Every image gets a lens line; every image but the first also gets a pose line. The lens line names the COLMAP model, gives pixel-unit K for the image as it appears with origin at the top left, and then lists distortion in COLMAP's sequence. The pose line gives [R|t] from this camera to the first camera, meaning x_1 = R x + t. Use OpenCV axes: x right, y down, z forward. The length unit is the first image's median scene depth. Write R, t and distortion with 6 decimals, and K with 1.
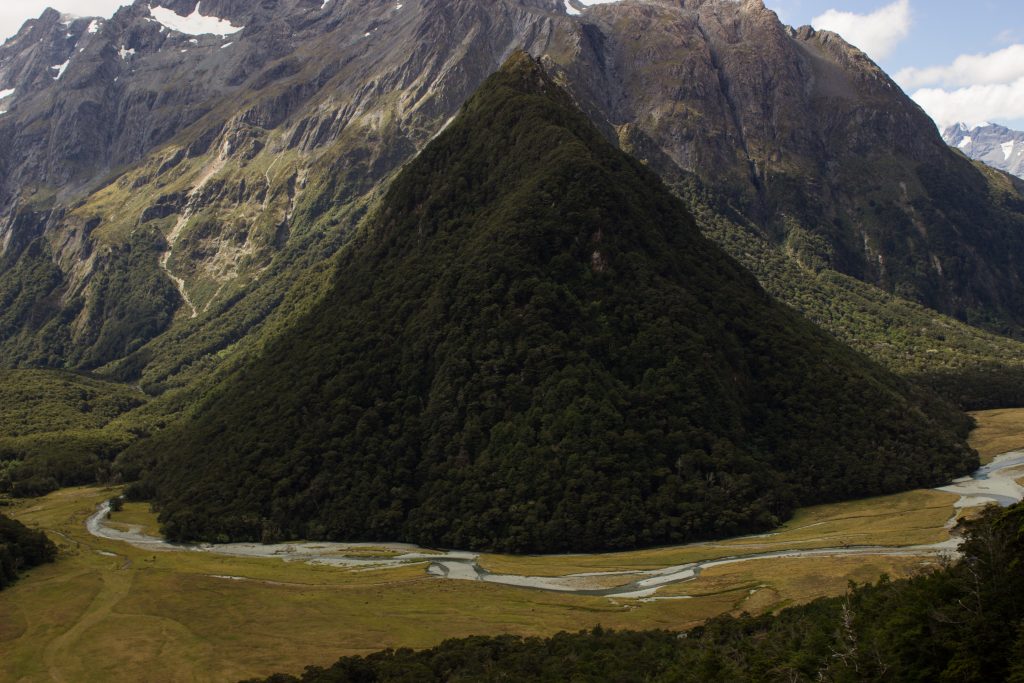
lens RADIAL K [[1376.1, 0, 512.0], [0, 1376.1, 341.5], [0, 0, 1]] dist [0.002730, 0.019685]
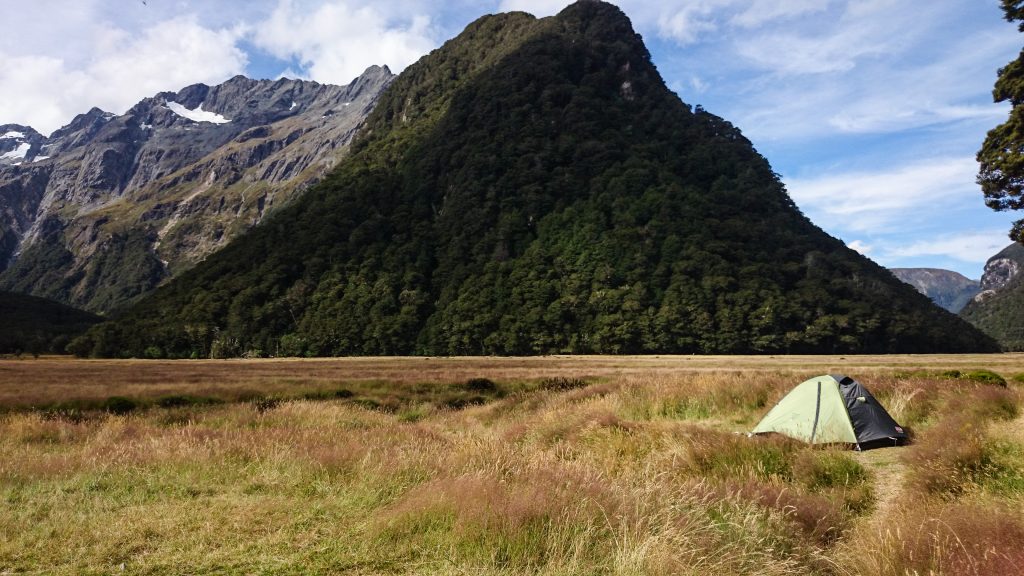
lens RADIAL K [[806.2, 0, 512.0], [0, 806.2, 288.0], [0, 0, 1]] dist [0.052496, -0.096897]
pose [[0.985733, 0.071411, 0.152415, -0.033635], [-0.052758, 0.990990, -0.123104, 0.054992], [-0.159833, 0.113307, 0.980620, 0.197349]]
